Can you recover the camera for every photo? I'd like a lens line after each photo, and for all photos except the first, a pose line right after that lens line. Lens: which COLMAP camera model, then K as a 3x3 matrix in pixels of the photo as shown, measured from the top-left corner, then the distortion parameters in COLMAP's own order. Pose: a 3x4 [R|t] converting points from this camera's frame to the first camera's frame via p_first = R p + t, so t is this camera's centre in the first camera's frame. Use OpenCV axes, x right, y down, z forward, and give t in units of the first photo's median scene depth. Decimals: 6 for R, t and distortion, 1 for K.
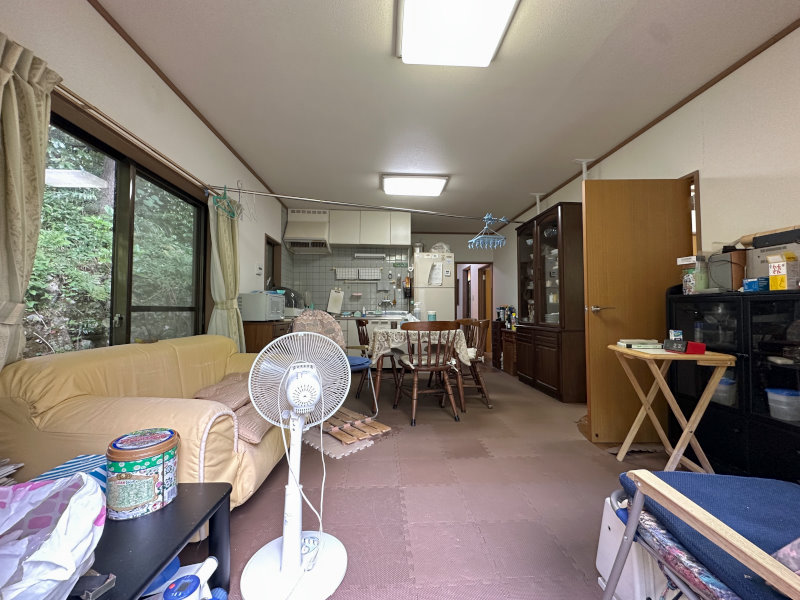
lens RADIAL K [[319.6, 0, 400.5], [0, 319.6, 302.7], [0, 0, 1]] dist [0.000031, 0.000526]
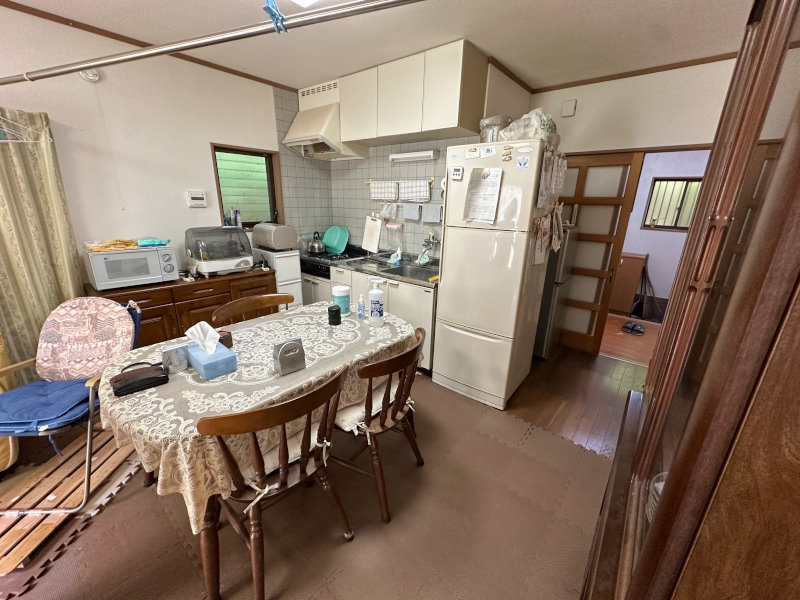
lens RADIAL K [[319.6, 0, 398.6], [0, 319.6, 303.5], [0, 0, 1]] dist [0.000031, 0.000526]
pose [[0.743855, 0.213867, -0.633198, 0.316590], [0.007077, 0.944845, 0.327441, -0.091878], [0.668303, -0.248050, 0.701315, 0.559049]]
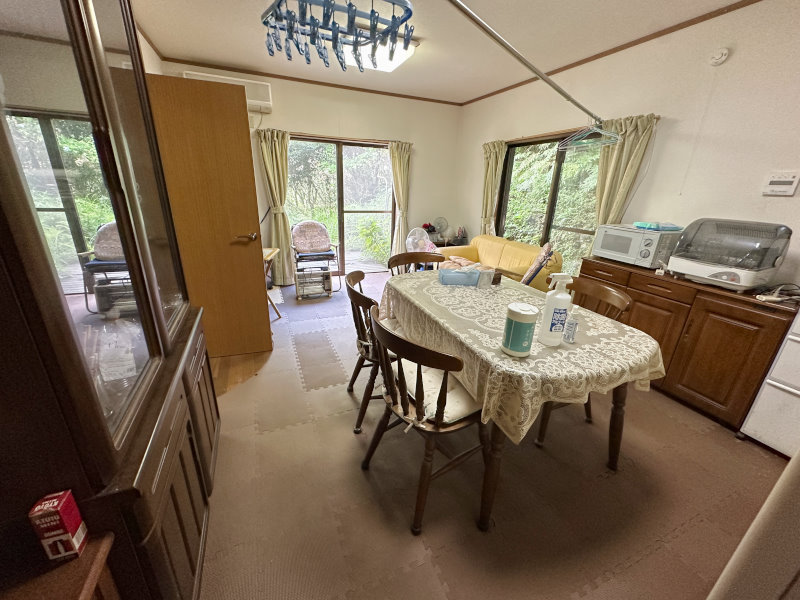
lens RADIAL K [[319.6, 0, 399.2], [0, 319.6, 300.0], [0, 0, 1]] dist [0.000031, 0.000526]
pose [[-0.939164, 0.079179, -0.334219, 0.258054], [-0.027034, 0.953007, 0.301740, -0.061211], [0.342404, 0.292418, -0.892889, 0.908843]]
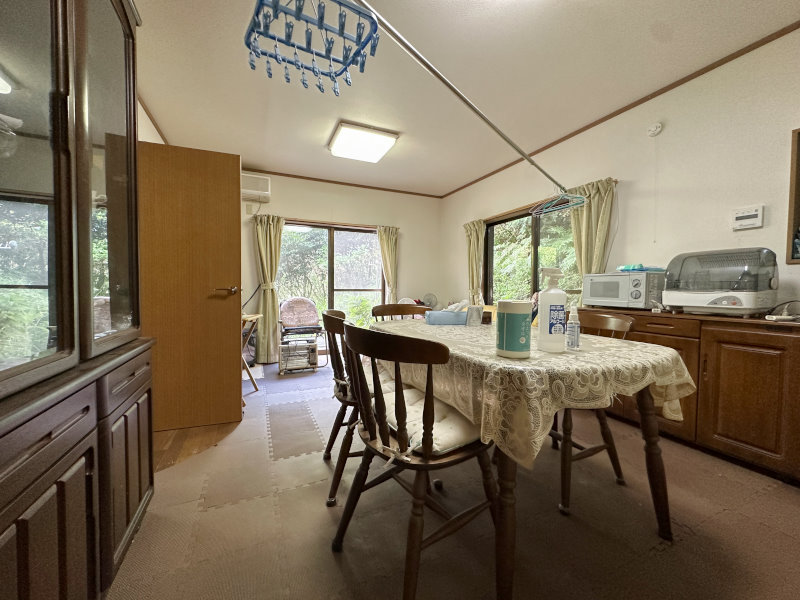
lens RADIAL K [[319.6, 0, 398.9], [0, 319.6, 299.0], [0, 0, 1]] dist [0.000031, 0.000526]
pose [[-0.932785, 0.000010, -0.360434, 0.242362], [0.001445, 0.999992, -0.003710, -0.001263], [0.360431, -0.003981, -0.932777, 0.900221]]
